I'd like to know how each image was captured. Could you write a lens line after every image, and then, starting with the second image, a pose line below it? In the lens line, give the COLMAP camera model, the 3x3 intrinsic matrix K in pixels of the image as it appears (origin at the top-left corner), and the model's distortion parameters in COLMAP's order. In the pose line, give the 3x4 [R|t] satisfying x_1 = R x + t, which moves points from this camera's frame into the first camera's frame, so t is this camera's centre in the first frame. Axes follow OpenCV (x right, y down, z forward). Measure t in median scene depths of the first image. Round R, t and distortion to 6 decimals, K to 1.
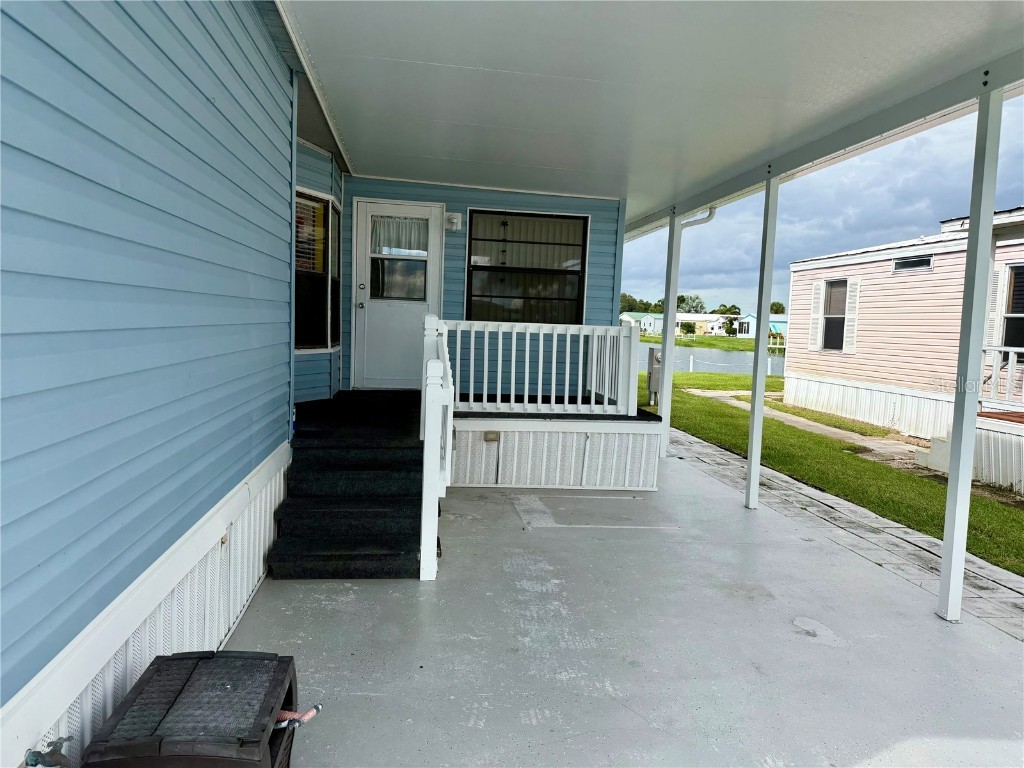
lens RADIAL K [[715.3, 0, 512.0], [0, 715.3, 384.0], [0, 0, 1]] dist [0.167715, -0.239419]
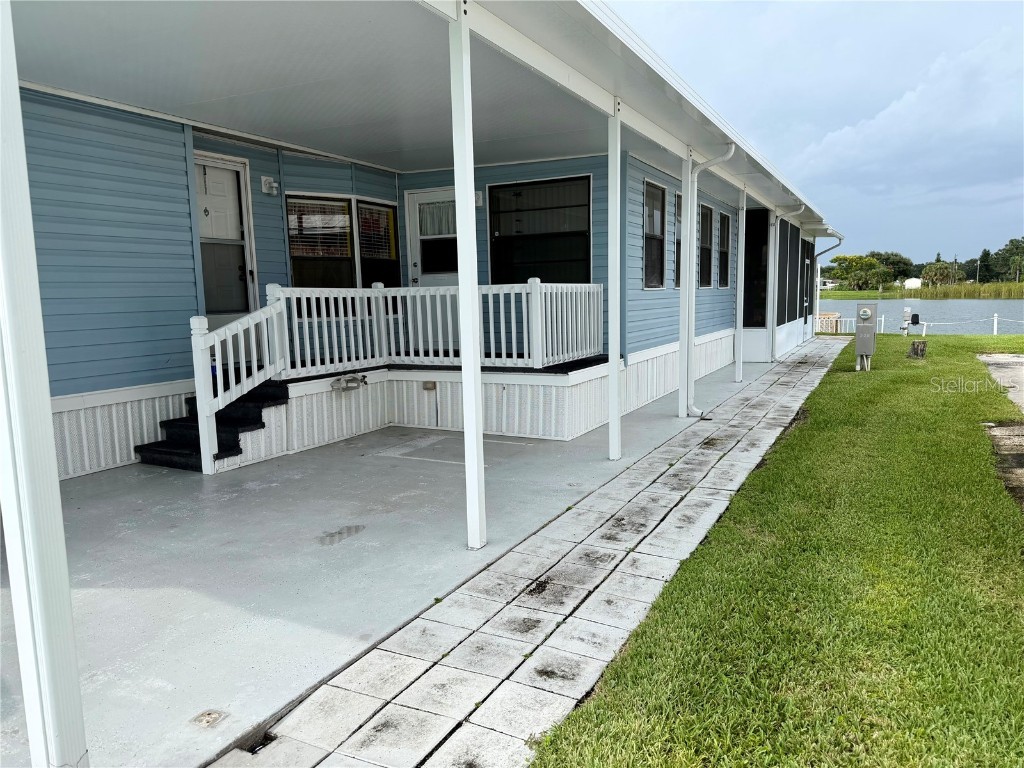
lens RADIAL K [[716.9, 0, 513.7], [0, 716.9, 395.8], [0, 0, 1]] dist [0.051438, 0.000133]
pose [[0.816814, 0.025839, -0.576322, 0.765012], [0.009618, 0.998248, 0.058388, 0.022588], [0.576821, -0.053235, 0.815134, 0.113439]]
